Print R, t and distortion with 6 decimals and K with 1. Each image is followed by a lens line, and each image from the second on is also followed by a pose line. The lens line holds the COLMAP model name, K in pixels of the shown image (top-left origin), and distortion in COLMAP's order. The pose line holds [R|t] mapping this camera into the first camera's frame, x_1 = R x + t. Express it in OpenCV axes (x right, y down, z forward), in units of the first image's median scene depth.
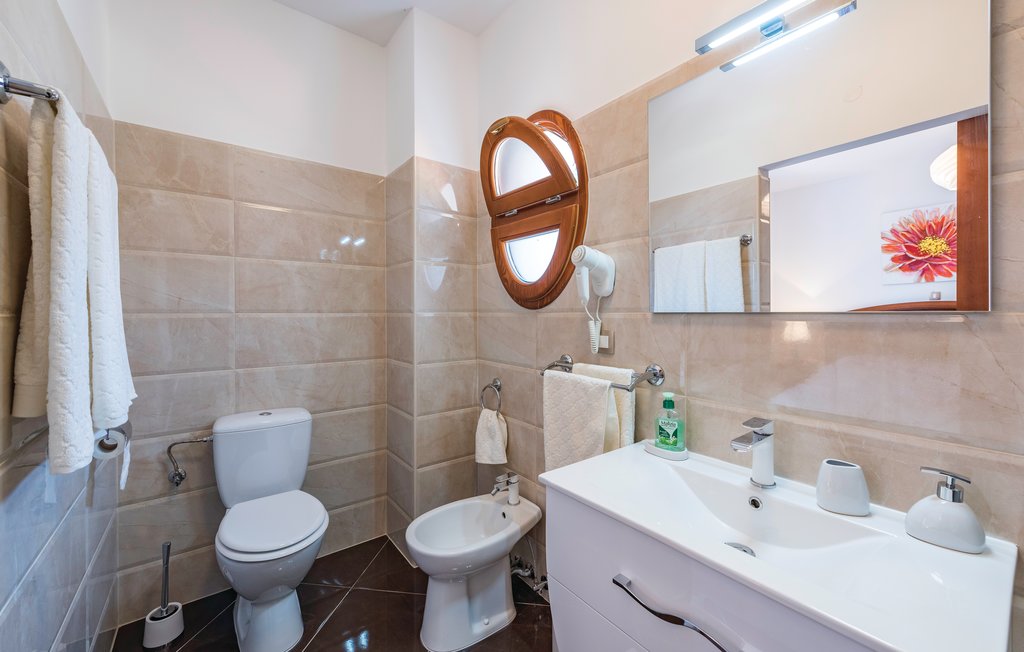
lens RADIAL K [[395.2, 0, 514.2], [0, 395.2, 314.9], [0, 0, 1]] dist [0.002060, -0.000158]
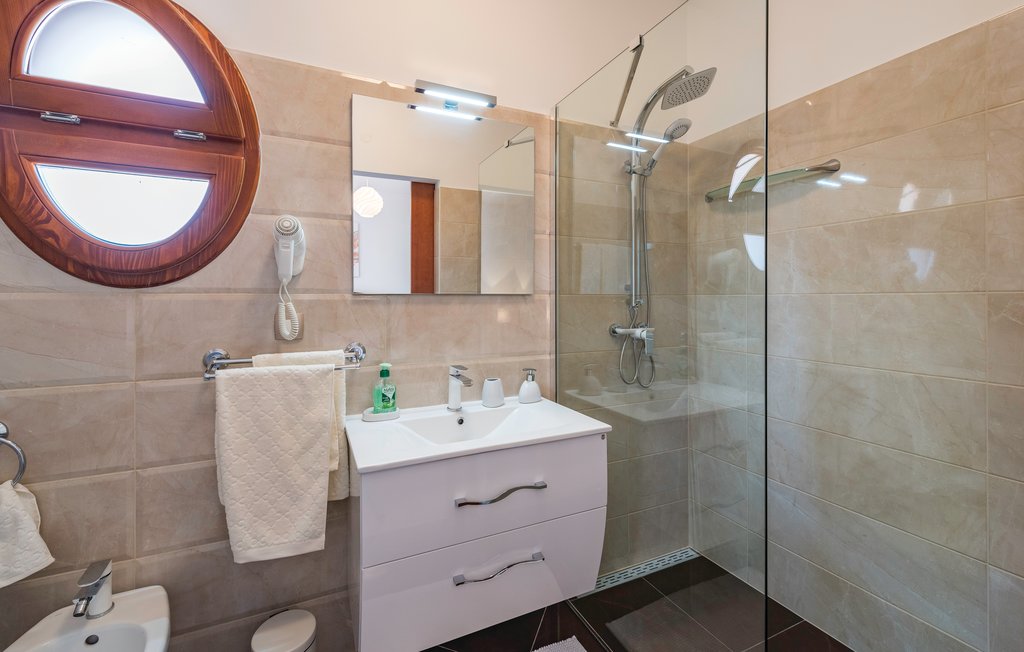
lens RADIAL K [[413.0, 0, 487.6], [0, 413.0, 304.0], [0, 0, 1]] dist [-0.000937, -0.000210]
pose [[0.230779, -0.008115, 0.972972, -0.556933], [0.006216, 0.999957, 0.006865, 0.013206], [-0.972986, 0.004463, 0.230820, 0.337804]]
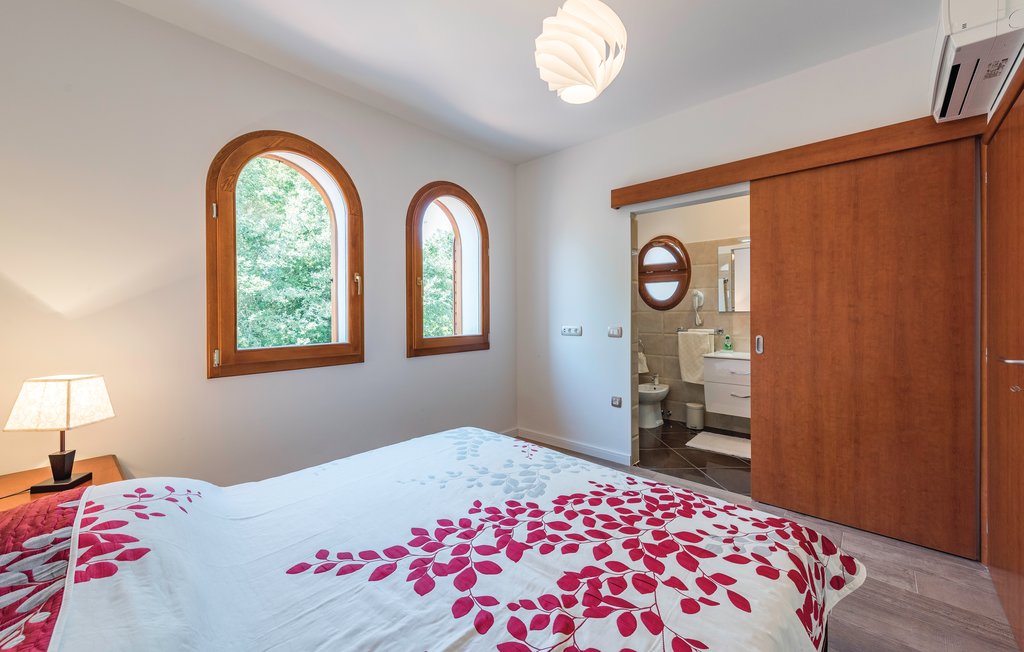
lens RADIAL K [[403.3, 0, 505.8], [0, 403.3, 314.5], [0, 0, 1]] dist [0.001558, -0.000263]
pose [[0.985024, -0.005091, 0.172343, -1.690661], [0.005379, 0.999985, -0.001203, 0.010256], [-0.172334, 0.002112, 0.985036, -1.705656]]
